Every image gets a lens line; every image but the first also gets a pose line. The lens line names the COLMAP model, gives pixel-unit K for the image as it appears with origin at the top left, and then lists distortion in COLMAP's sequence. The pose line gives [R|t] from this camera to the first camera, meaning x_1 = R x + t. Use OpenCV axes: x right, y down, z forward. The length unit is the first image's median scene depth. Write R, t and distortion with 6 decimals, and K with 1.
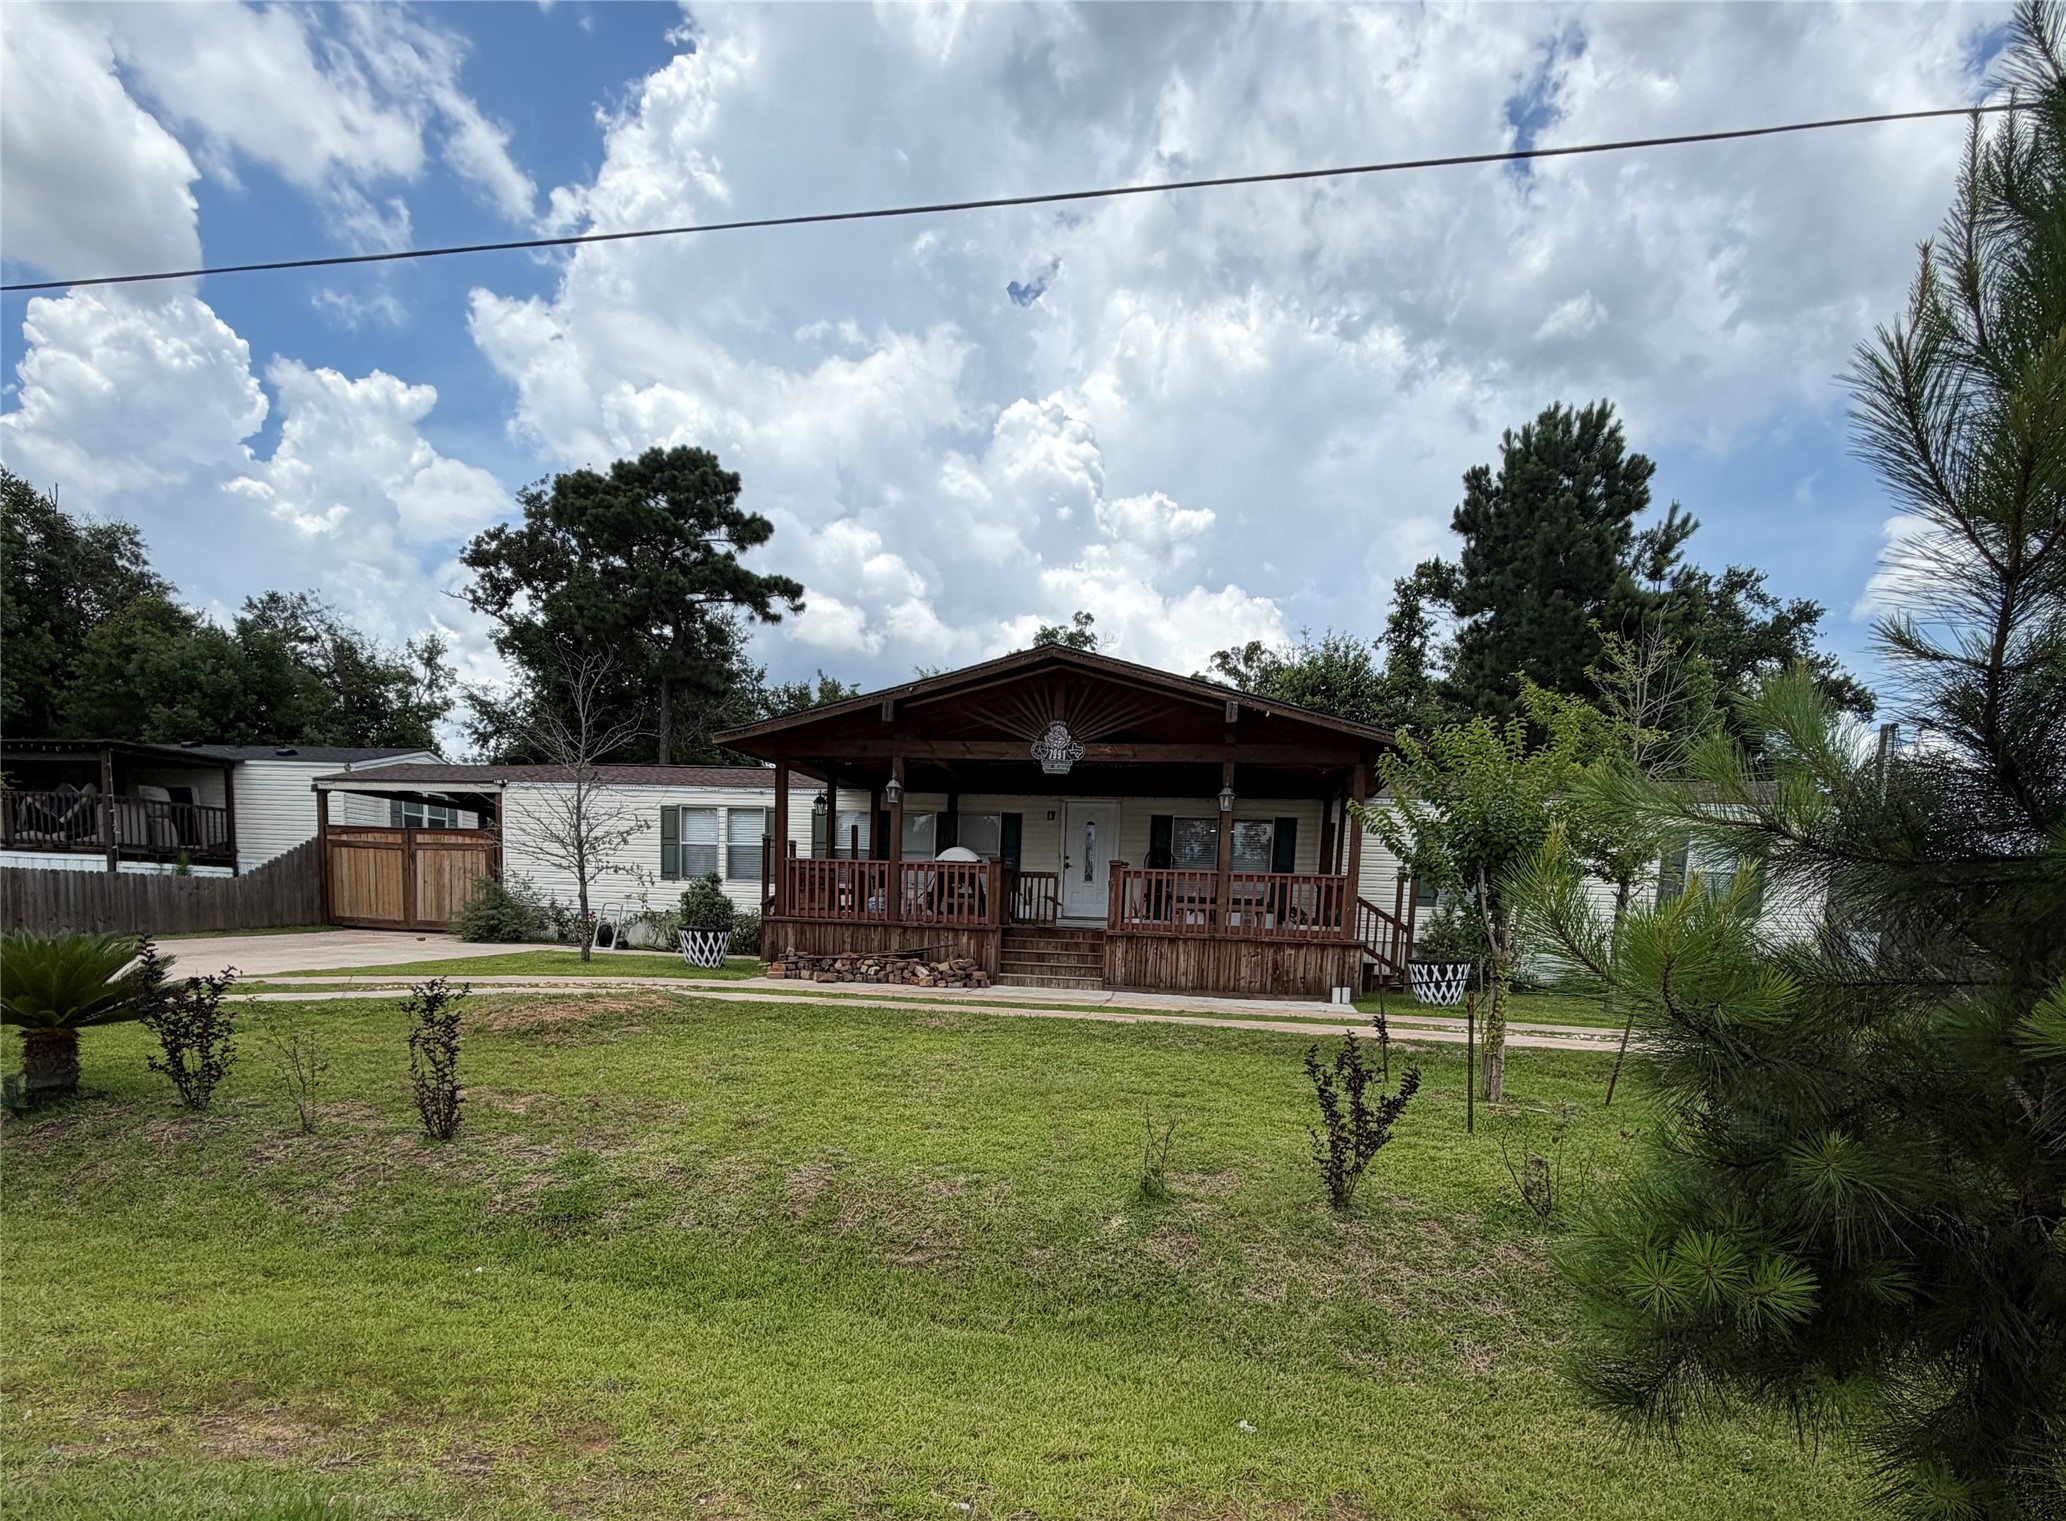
lens RADIAL K [[1097.7, 0, 1028.3], [0, 1097.7, 1047.8], [0, 0, 1]] dist [0.004075, -0.000254]
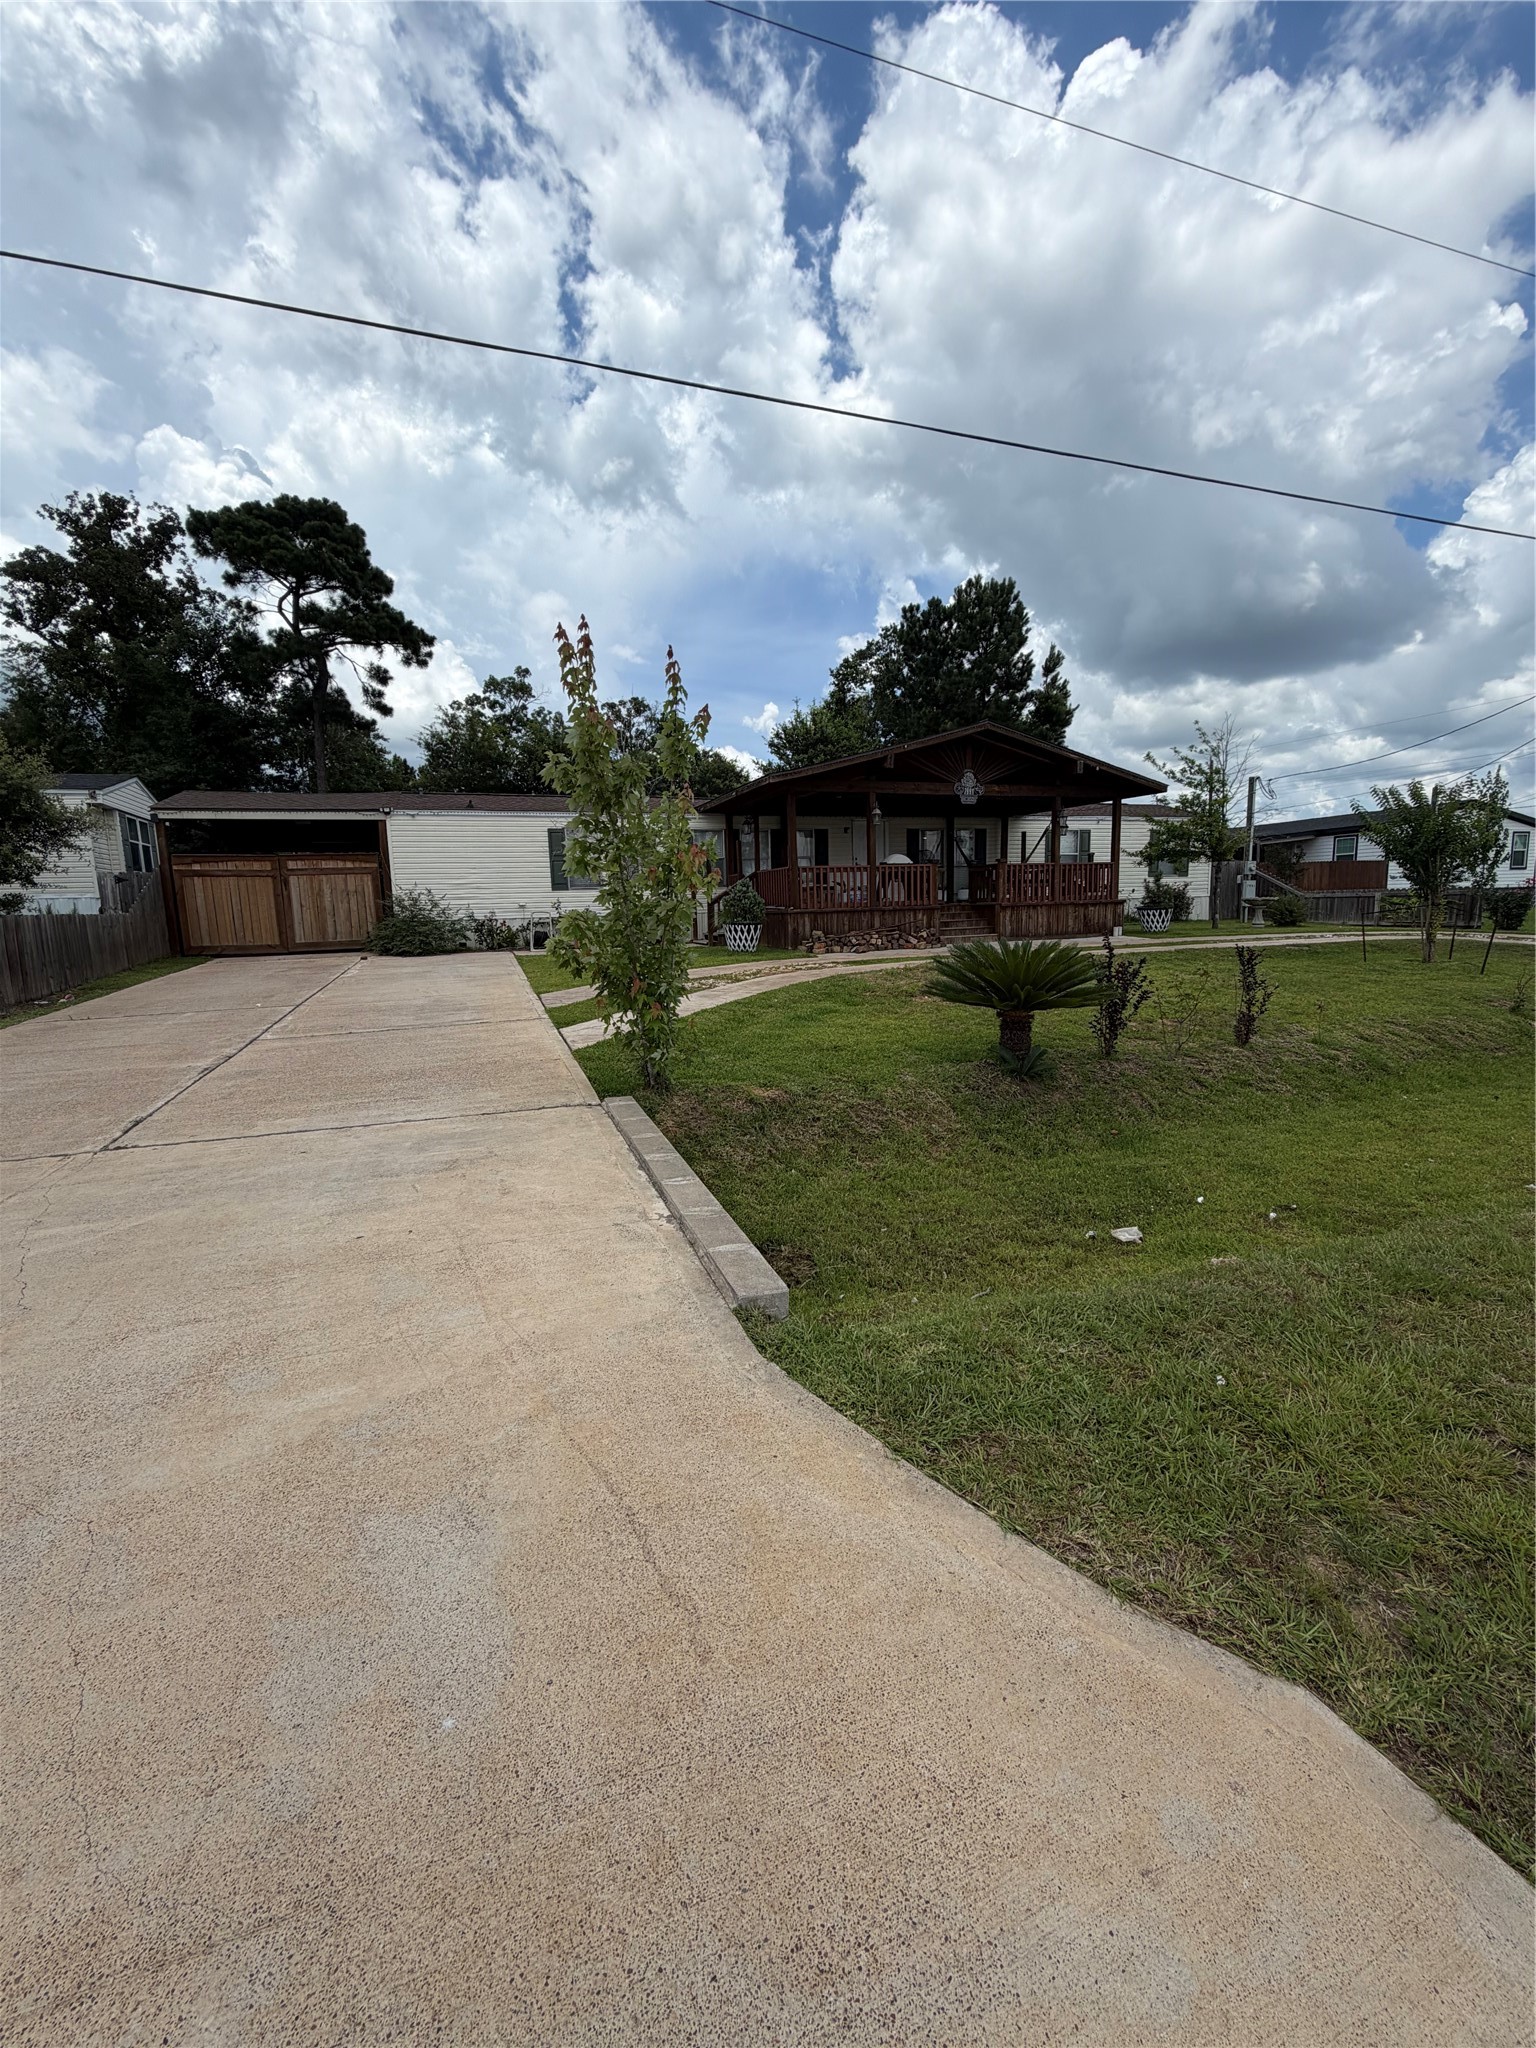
lens RADIAL K [[813.1, 0, 764.9], [0, 813.1, 1022.9], [0, 0, 1]] dist [-0.000491, 0.000114]
pose [[0.860060, -0.137504, 0.491313, -0.613827], [0.120967, 0.990496, 0.065454, -0.040311], [-0.495644, 0.003138, 0.868520, 0.112392]]
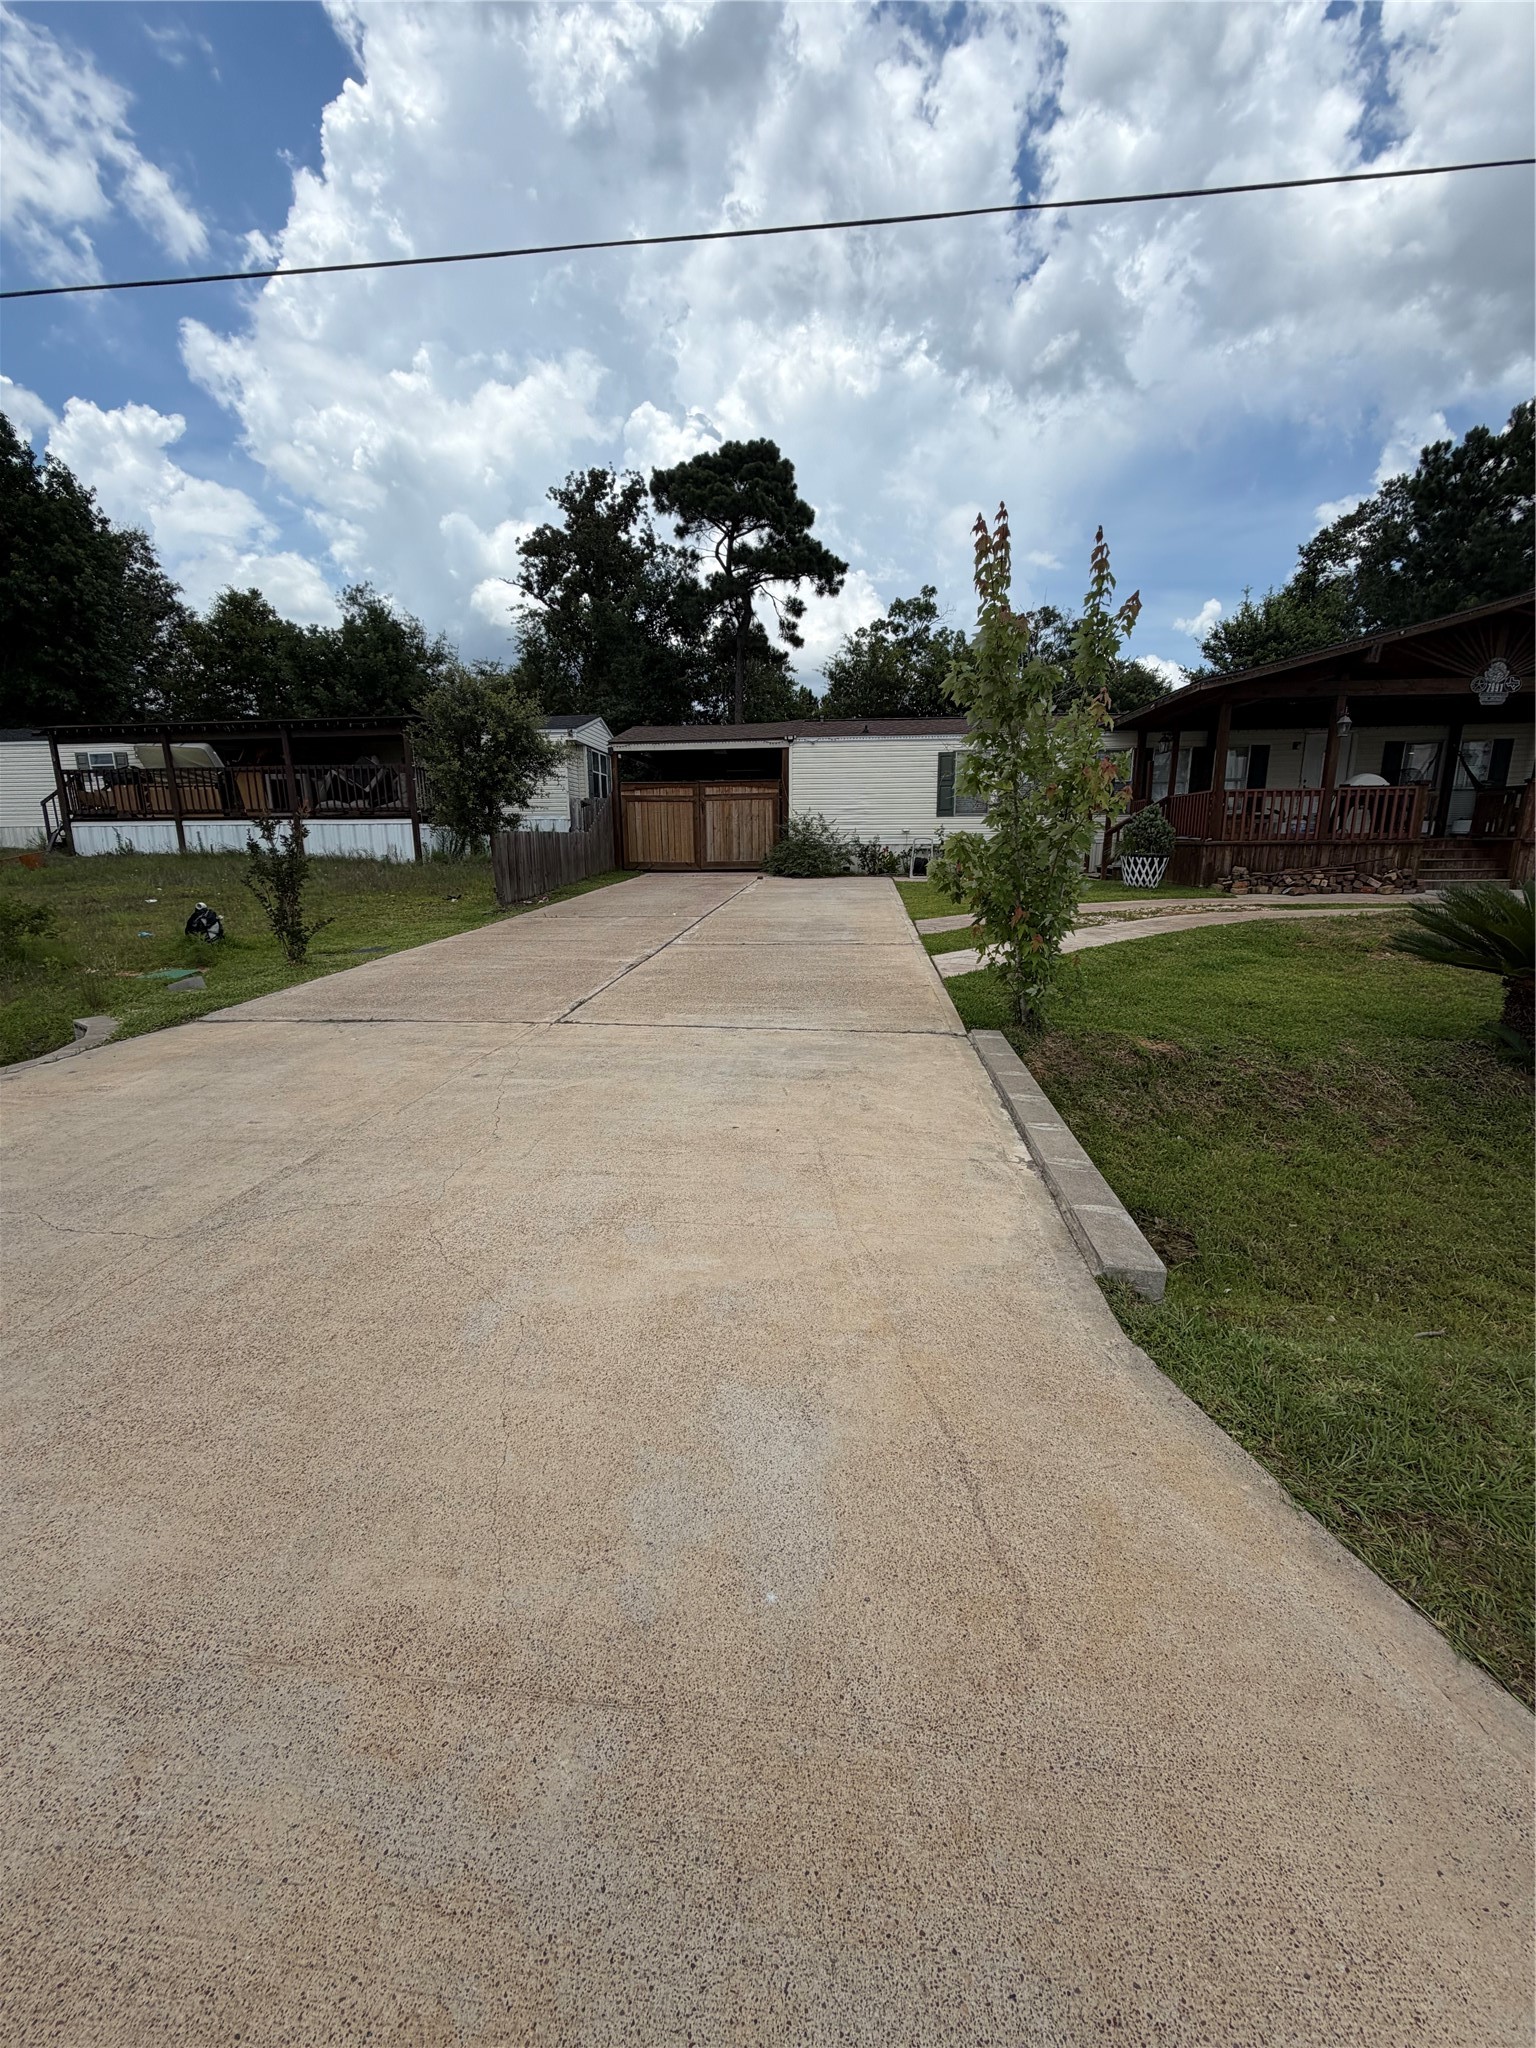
lens RADIAL K [[813.1, 0, 764.9], [0, 813.1, 1022.9], [0, 0, 1]] dist [-0.000491, 0.000114]
pose [[0.995784, -0.064704, 0.065026, -0.613109], [0.057414, 0.992457, 0.108320, -0.038357], [-0.071545, -0.104130, 0.991987, 0.120372]]
